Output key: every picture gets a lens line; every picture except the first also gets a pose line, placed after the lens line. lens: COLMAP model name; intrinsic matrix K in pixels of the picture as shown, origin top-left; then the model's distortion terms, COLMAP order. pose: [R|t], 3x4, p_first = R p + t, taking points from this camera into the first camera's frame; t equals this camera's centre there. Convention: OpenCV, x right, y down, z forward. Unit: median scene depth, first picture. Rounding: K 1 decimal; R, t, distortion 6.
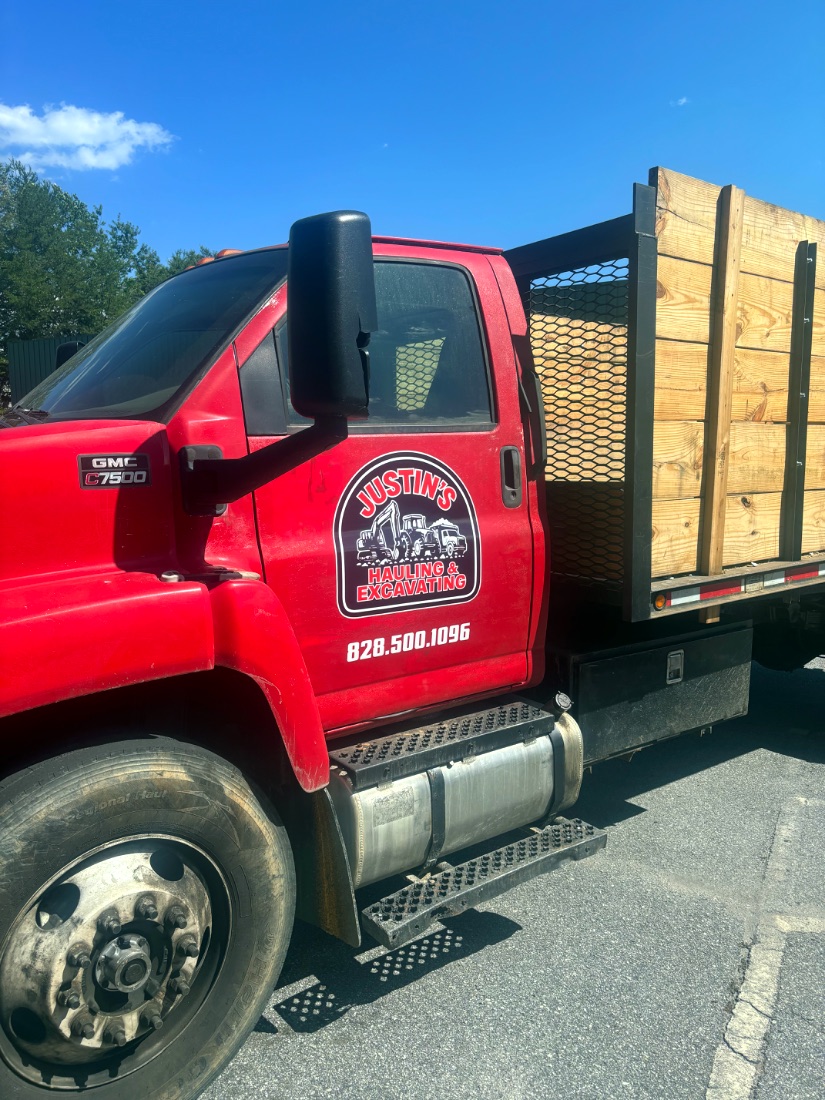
lens RADIAL K [[900.7, 0, 412.5], [0, 900.7, 550.0], [0, 0, 1]] dist [0.062175, -0.000900]
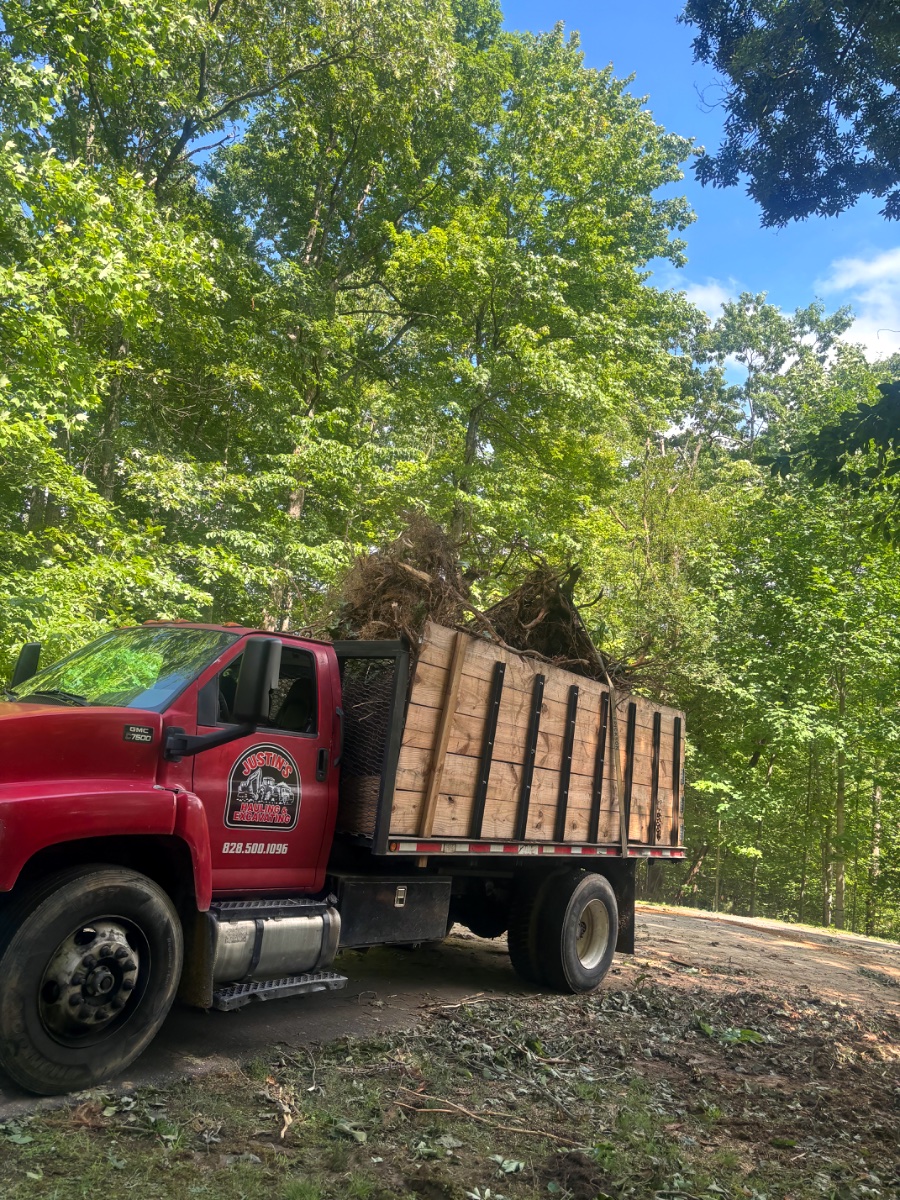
lens RADIAL K [[982.5, 0, 450.0], [0, 982.5, 600.0], [0, 0, 1]] dist [0.062175, -0.000900]
pose [[0.957888, 0.165740, 0.234480, -0.176139], [-0.093673, 0.952294, -0.290450, 0.166075], [-0.271433, 0.256254, 0.927716, -1.075634]]
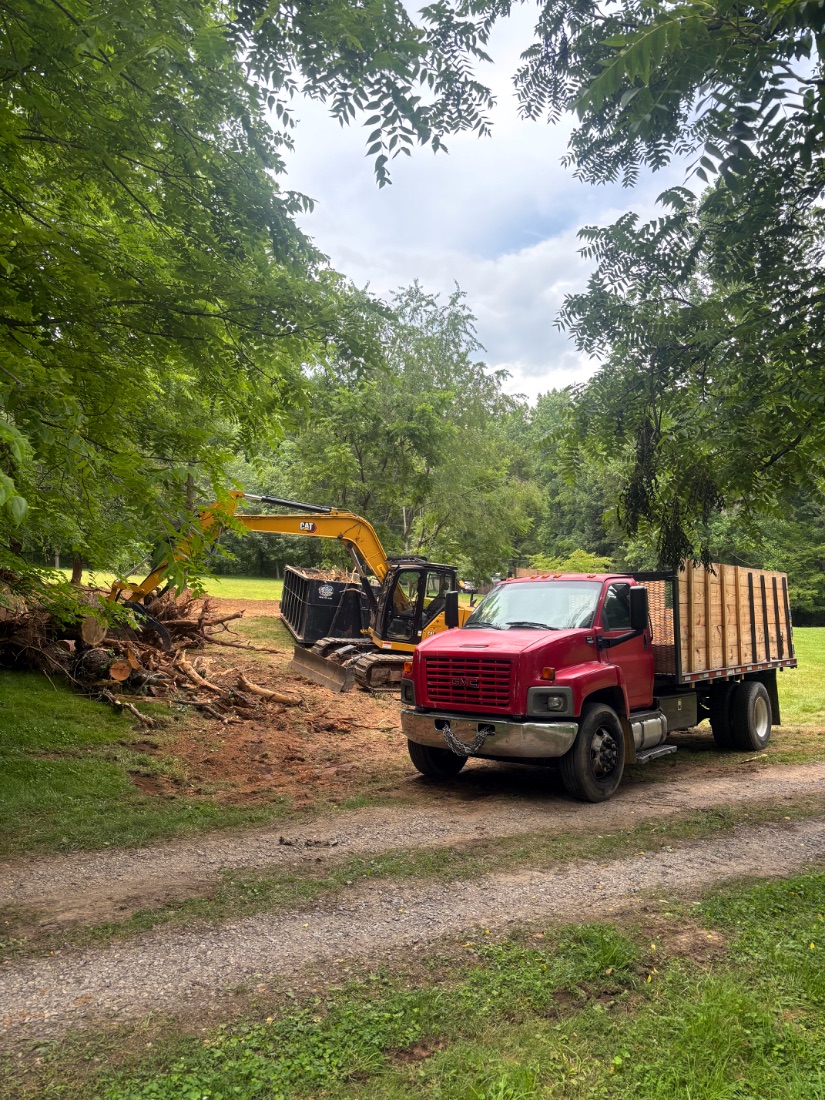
lens RADIAL K [[900.7, 0, 412.5], [0, 900.7, 550.0], [0, 0, 1]] dist [0.062175, -0.000900]
pose [[0.979150, 0.007865, 0.202989, -1.607712], [0.032377, 0.980435, -0.194164, 0.235820], [-0.200544, 0.196688, 0.959737, -2.450055]]
